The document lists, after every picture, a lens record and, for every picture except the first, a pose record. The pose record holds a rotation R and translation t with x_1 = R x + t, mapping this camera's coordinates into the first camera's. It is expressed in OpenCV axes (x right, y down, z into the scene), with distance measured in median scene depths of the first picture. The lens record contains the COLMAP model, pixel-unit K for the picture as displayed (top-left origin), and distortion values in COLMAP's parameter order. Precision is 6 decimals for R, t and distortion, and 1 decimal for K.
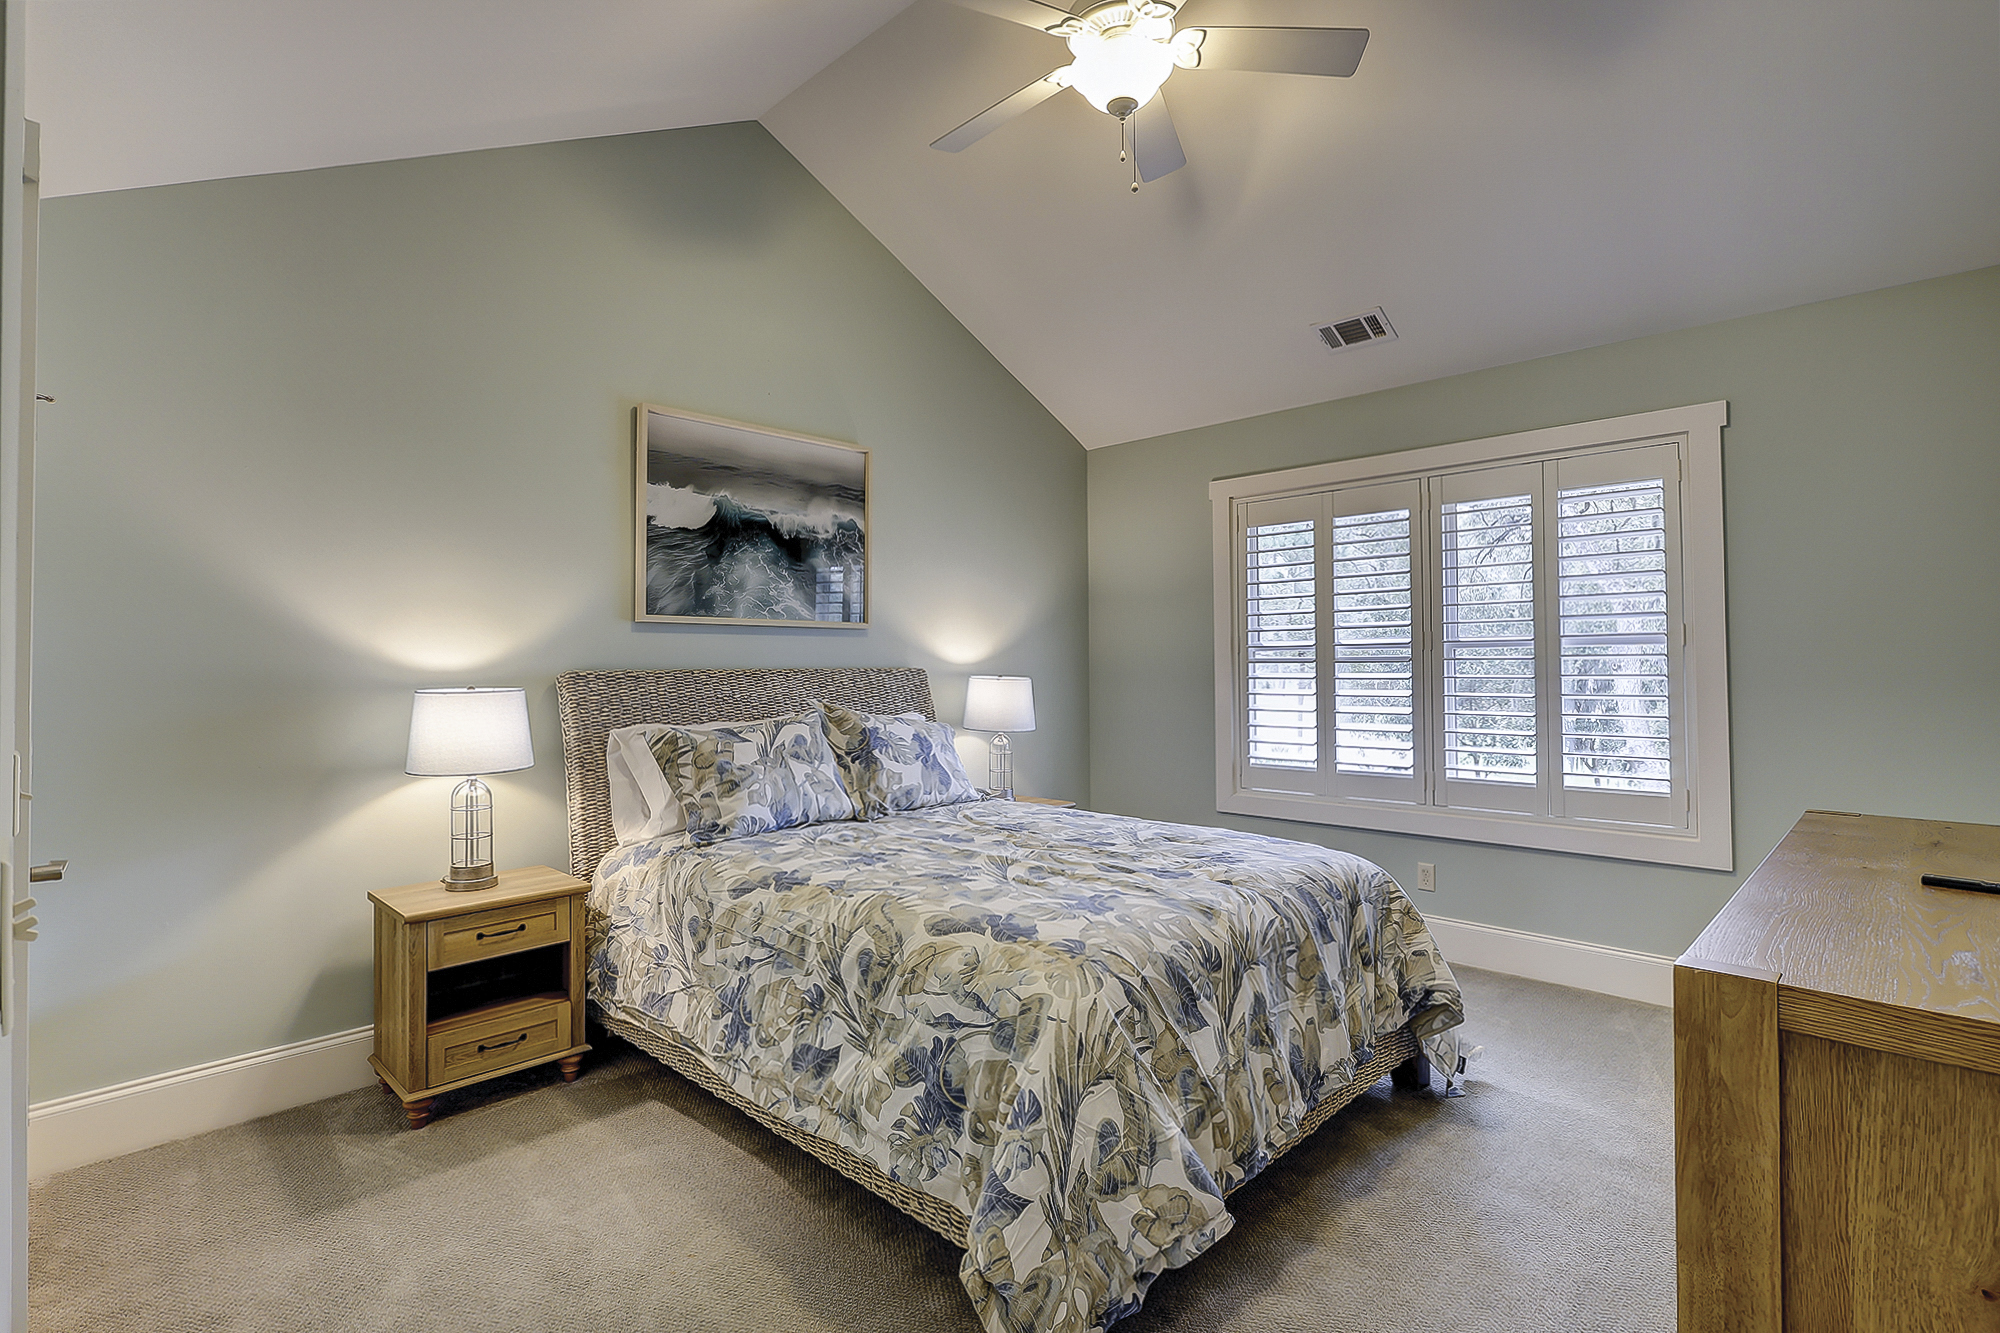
lens RADIAL K [[965.1, 0, 985.9], [0, 965.1, 658.6], [0, 0, 1]] dist [-0.002618, 0.000664]
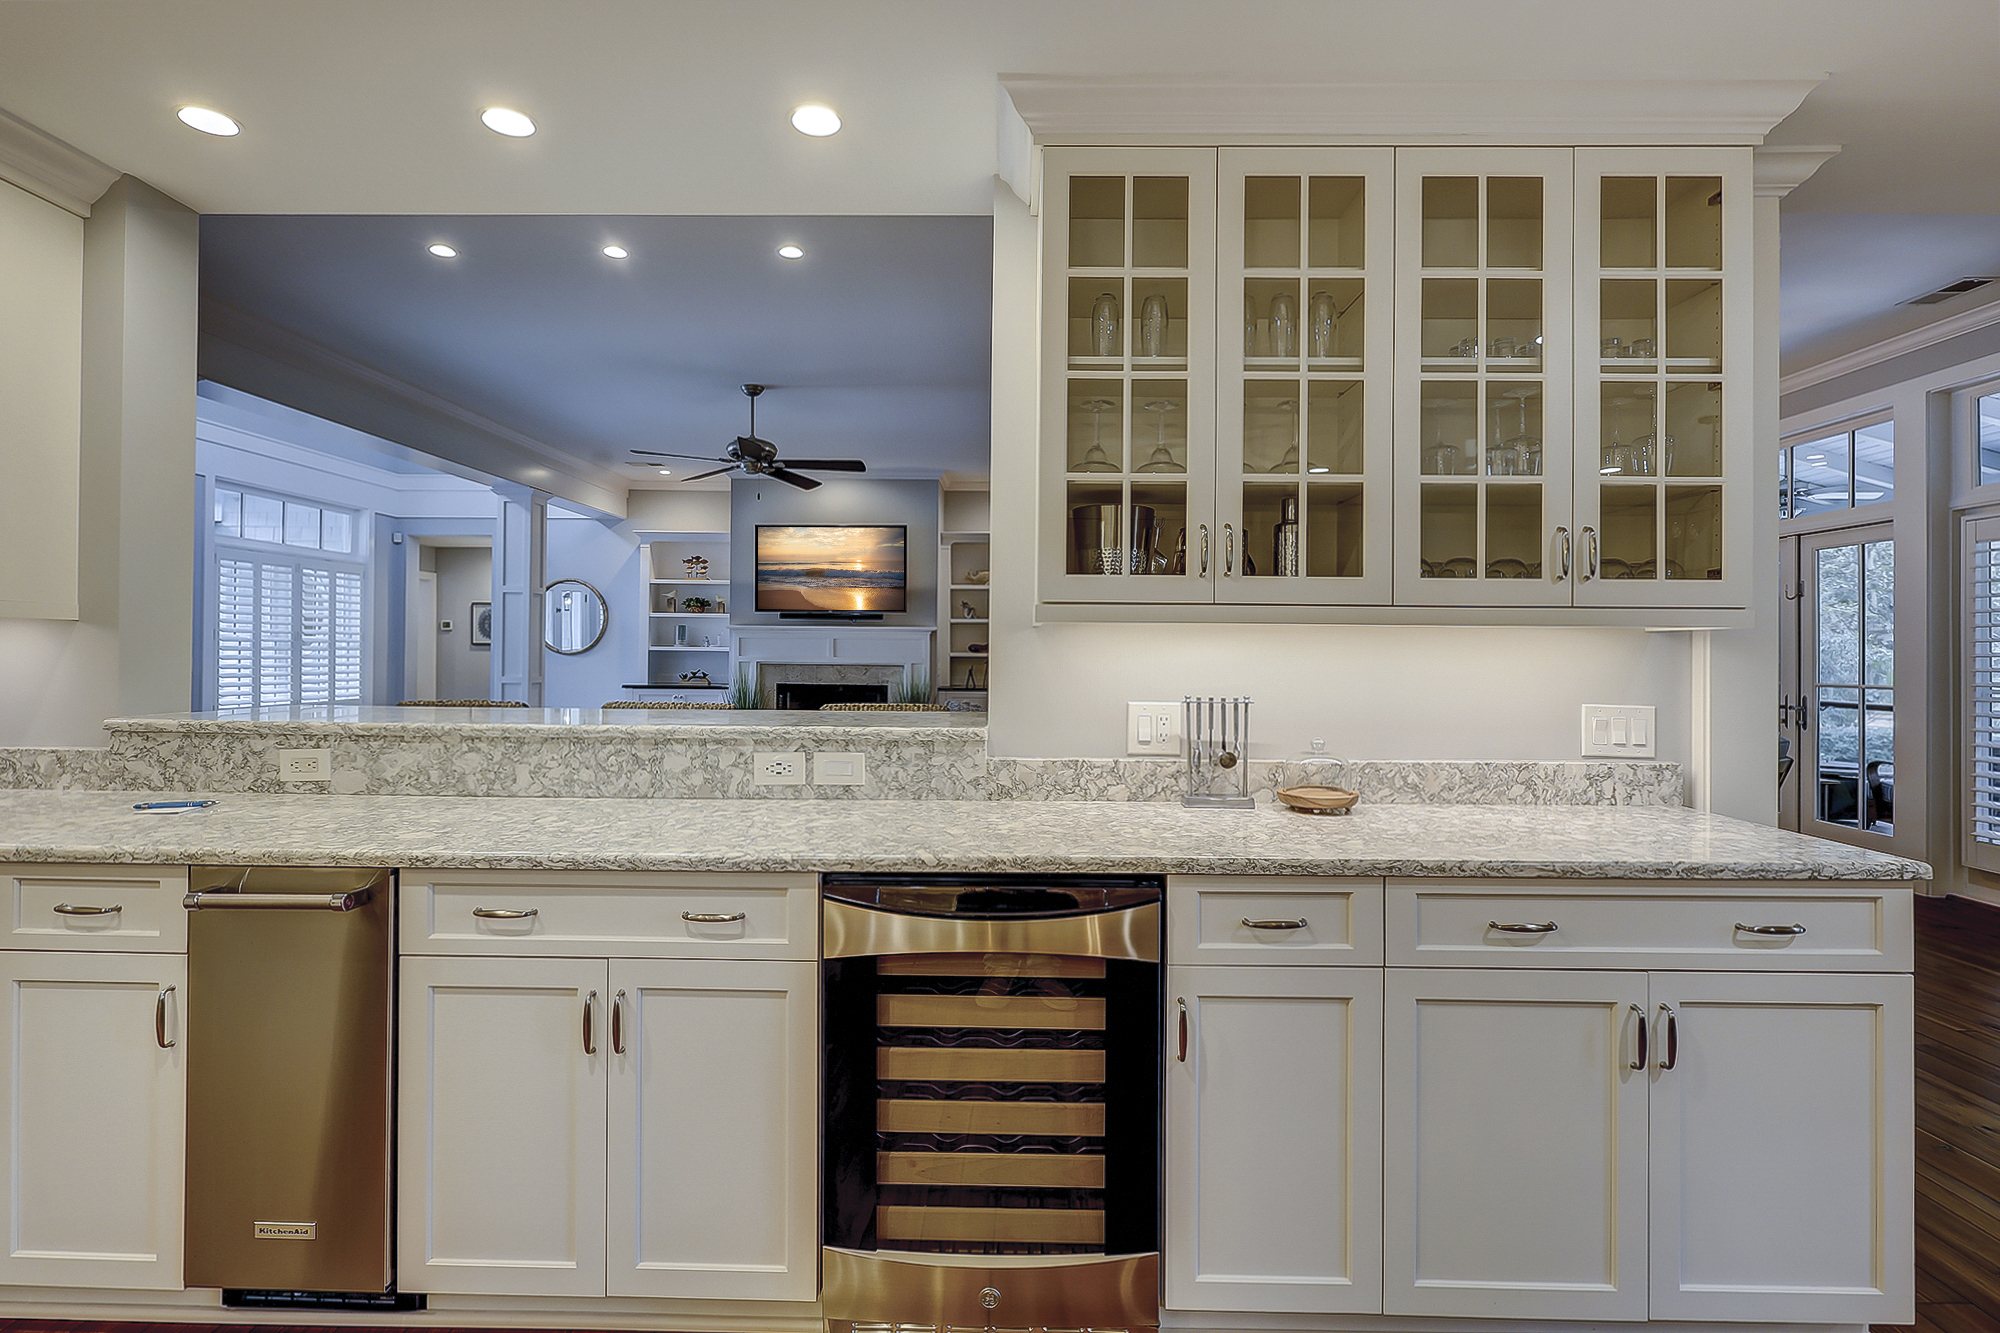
lens RADIAL K [[965.1, 0, 994.0], [0, 965.1, 644.3], [0, 0, 1]] dist [-0.002618, 0.000664]
pose [[-0.690069, 0.005402, 0.723723, -2.060098], [-0.012455, 0.999735, -0.019338, 0.020323], [-0.723636, -0.022359, -0.689819, 1.387343]]
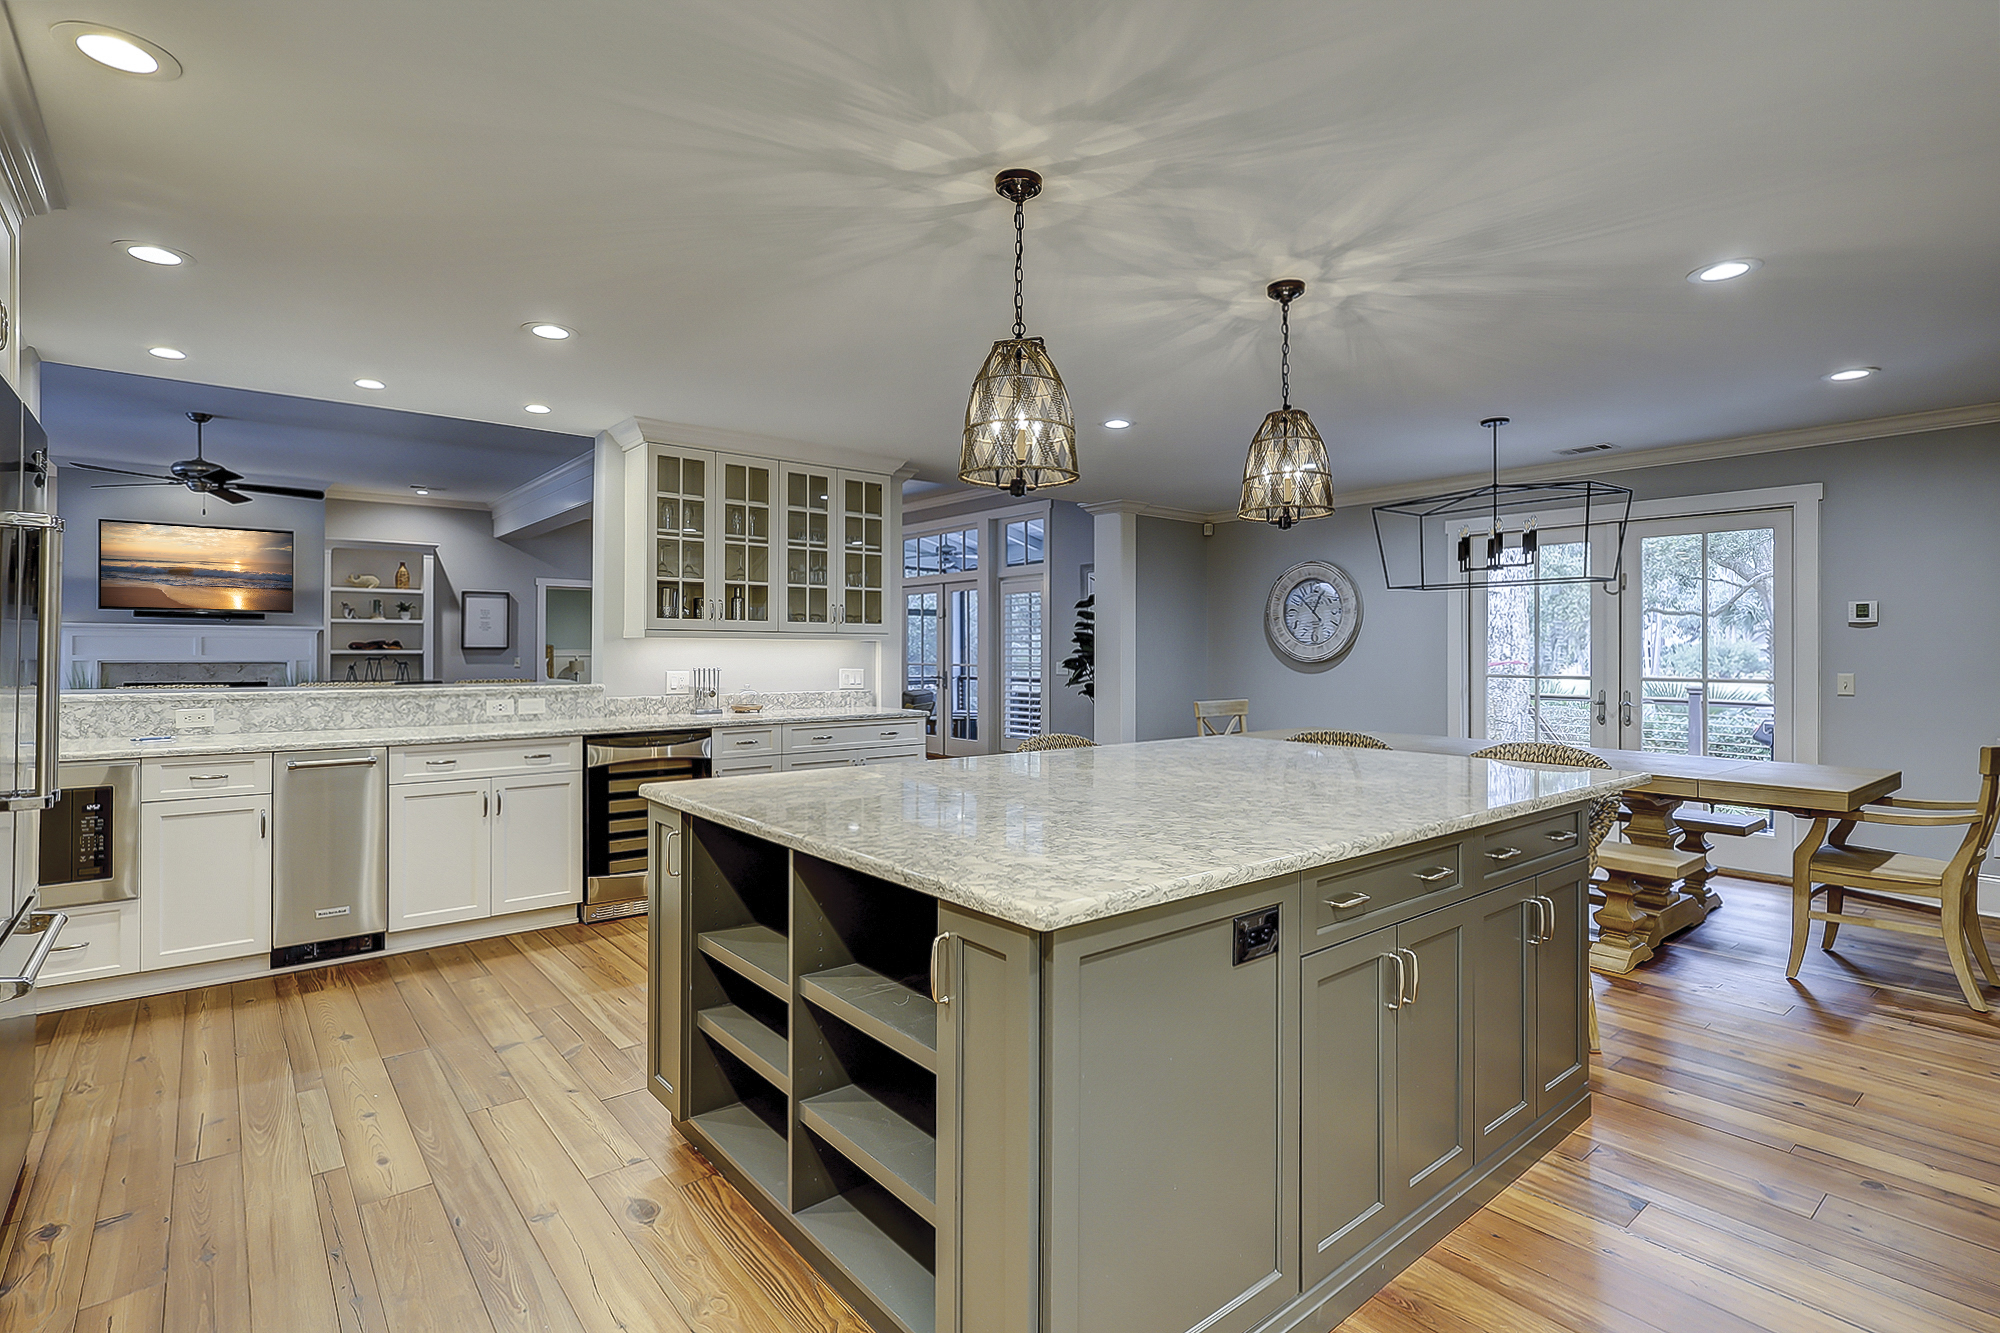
lens RADIAL K [[965.1, 0, 1000.1], [0, 965.1, 646.4], [0, 0, 1]] dist [-0.002618, 0.000664]
pose [[-0.994821, 0.003832, 0.101567, -2.259208], [0.002235, 0.999872, -0.015833, 0.029396], [-0.101615, -0.015524, -0.994703, 2.106644]]
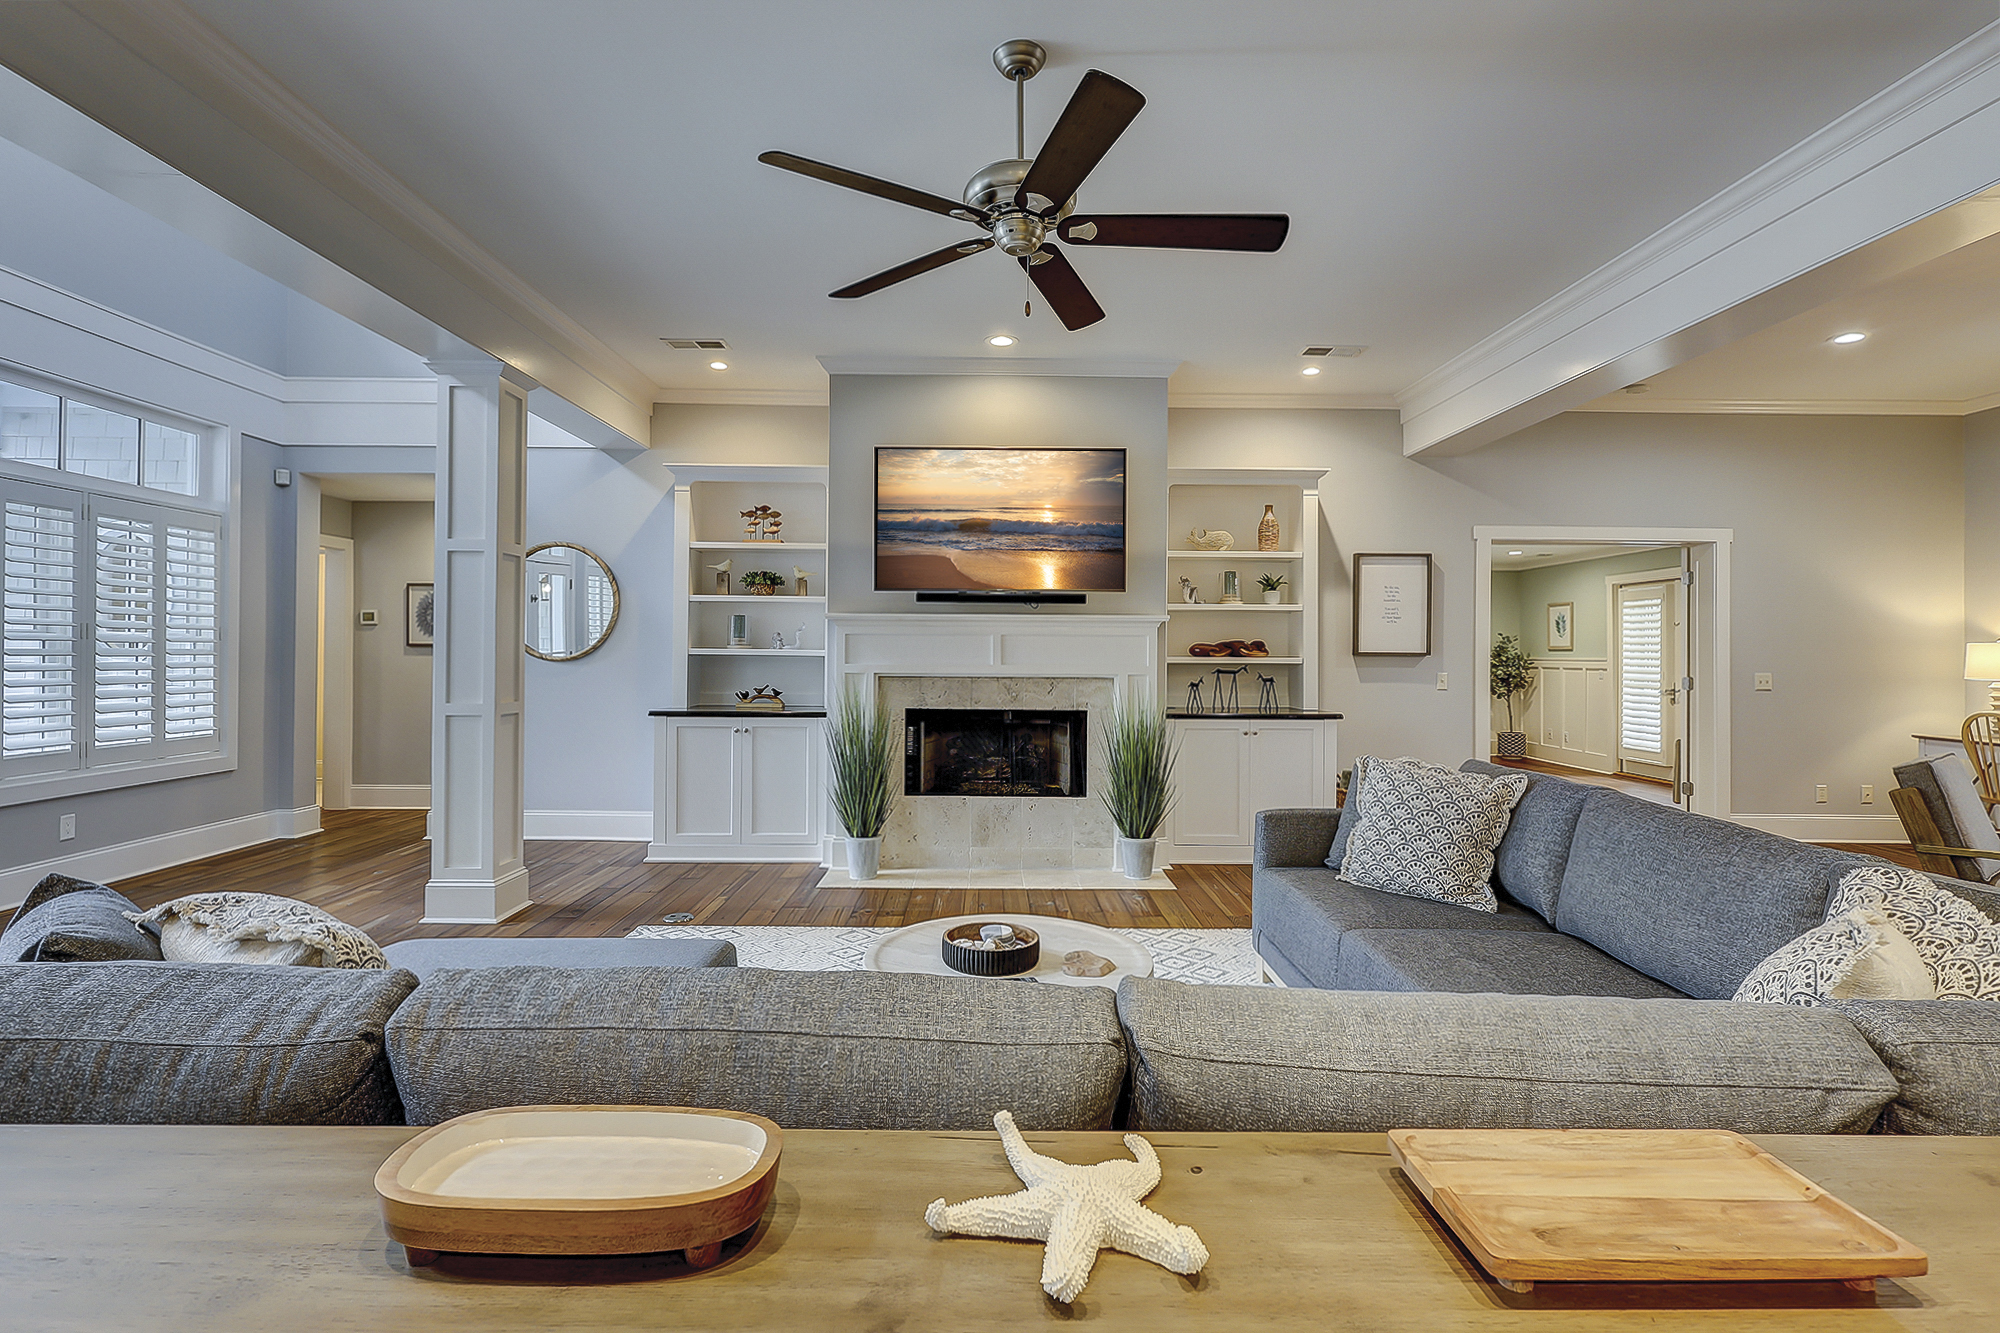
lens RADIAL K [[965.1, 0, 988.2], [0, 965.1, 655.6], [0, 0, 1]] dist [-0.002618, 0.000664]
pose [[-0.709276, -0.001382, 0.704930, -1.212253], [-0.010453, 0.999909, -0.008558, 0.010350], [-0.704854, -0.013439, -0.709226, 1.119672]]
